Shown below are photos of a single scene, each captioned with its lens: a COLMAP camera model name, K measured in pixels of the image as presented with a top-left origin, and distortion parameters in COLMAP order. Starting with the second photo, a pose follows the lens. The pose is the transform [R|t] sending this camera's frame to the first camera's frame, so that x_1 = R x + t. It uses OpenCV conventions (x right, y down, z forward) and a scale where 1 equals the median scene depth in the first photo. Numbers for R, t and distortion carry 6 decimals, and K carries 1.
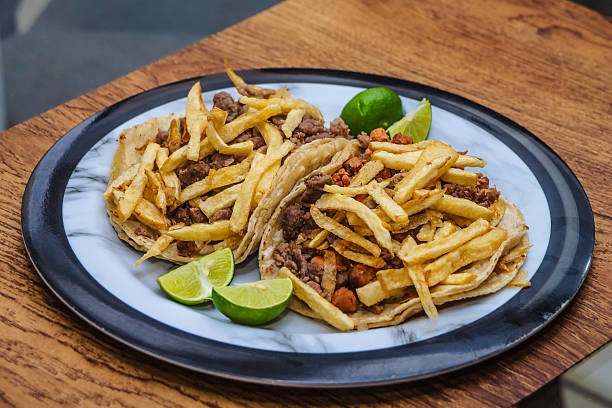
lens RADIAL K [[1899.8, 0, 291.7], [0, 1899.8, 197.5], [0, 0, 1]] dist [0.740618, 0.000000]
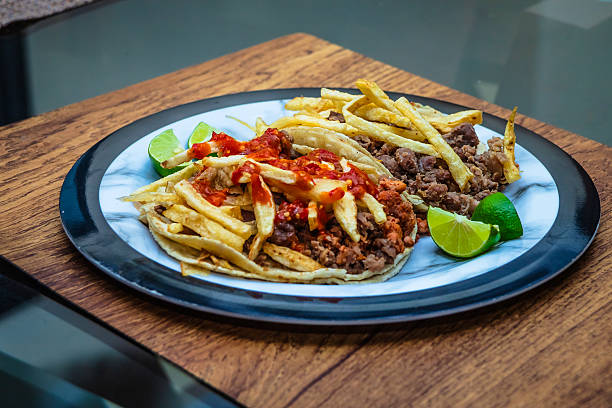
lens RADIAL K [[1789.1, 0, 321.9], [0, 1789.1, 164.5], [0, 0, 1]] dist [0.762821, 0.000000]
pose [[-0.044704, 0.396121, -0.917109, 0.988102], [-0.557870, 0.751653, 0.351850, -0.382306], [0.828723, 0.527357, 0.187383, 0.853008]]
